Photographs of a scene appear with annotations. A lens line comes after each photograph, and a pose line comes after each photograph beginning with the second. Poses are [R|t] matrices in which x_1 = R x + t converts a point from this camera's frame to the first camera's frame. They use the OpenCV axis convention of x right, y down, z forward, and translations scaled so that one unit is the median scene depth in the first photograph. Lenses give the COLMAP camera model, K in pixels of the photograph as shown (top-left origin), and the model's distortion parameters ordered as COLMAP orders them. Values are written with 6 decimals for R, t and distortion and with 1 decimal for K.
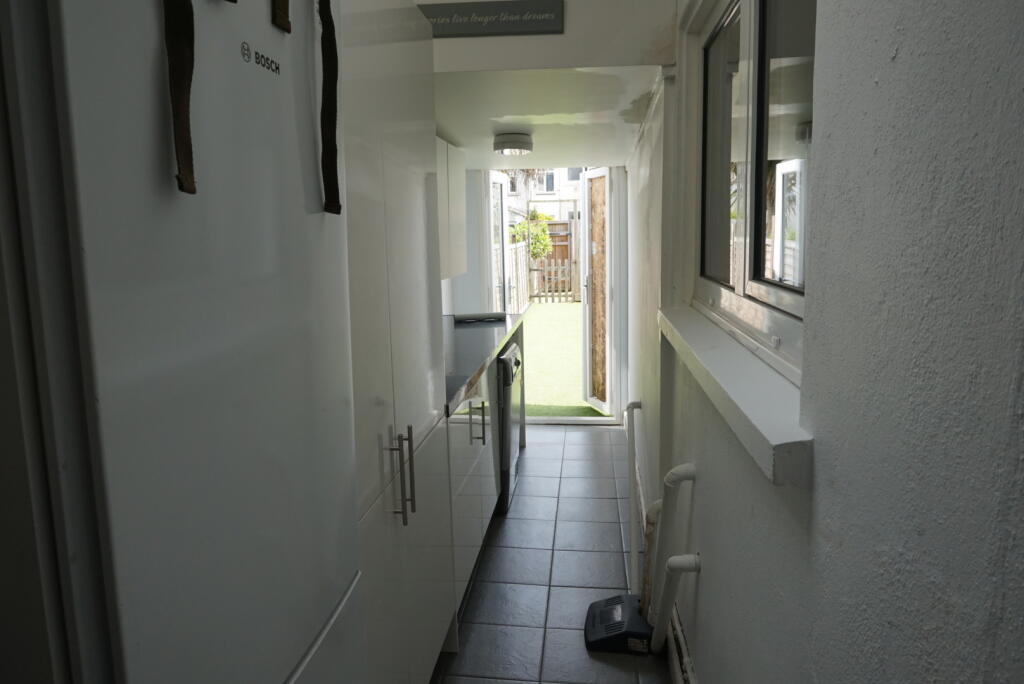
lens RADIAL K [[680.4, 0, 512.0], [0, 680.4, 342.0], [0, 0, 1]] dist [-0.028555, 0.001277]
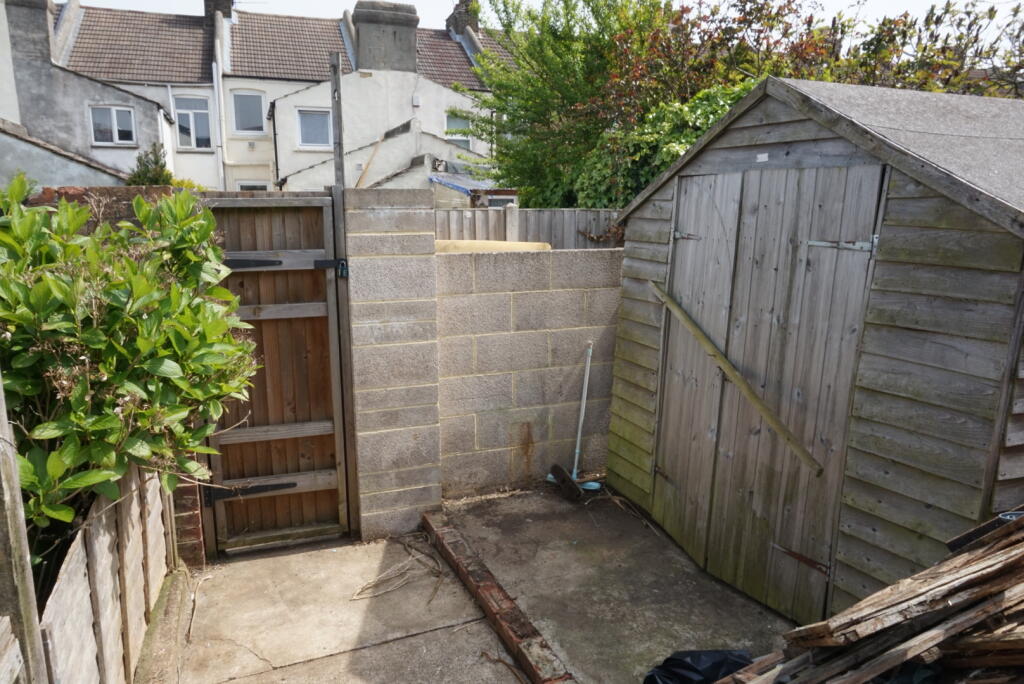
lens RADIAL K [[680.4, 0, 512.0], [0, 680.4, 342.0], [0, 0, 1]] dist [-0.028555, 0.001277]
pose [[0.889187, -0.070497, 0.452080, 0.044286], [0.059927, 0.997491, 0.037678, -0.153432], [-0.453602, -0.006411, 0.891181, 0.876695]]
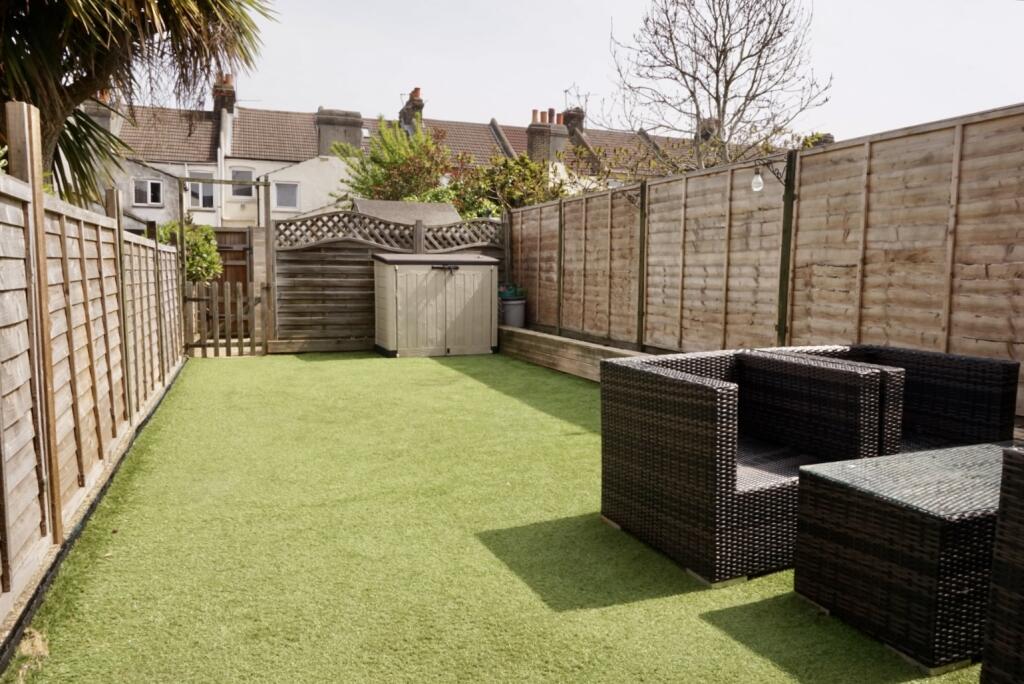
lens RADIAL K [[680.4, 0, 512.0], [0, 680.4, 342.0], [0, 0, 1]] dist [-0.028555, 0.001277]
pose [[0.886894, -0.021330, 0.461481, 0.006672], [0.047694, 0.997823, -0.045539, -0.028868], [-0.459505, 0.062398, 0.885981, 0.334736]]
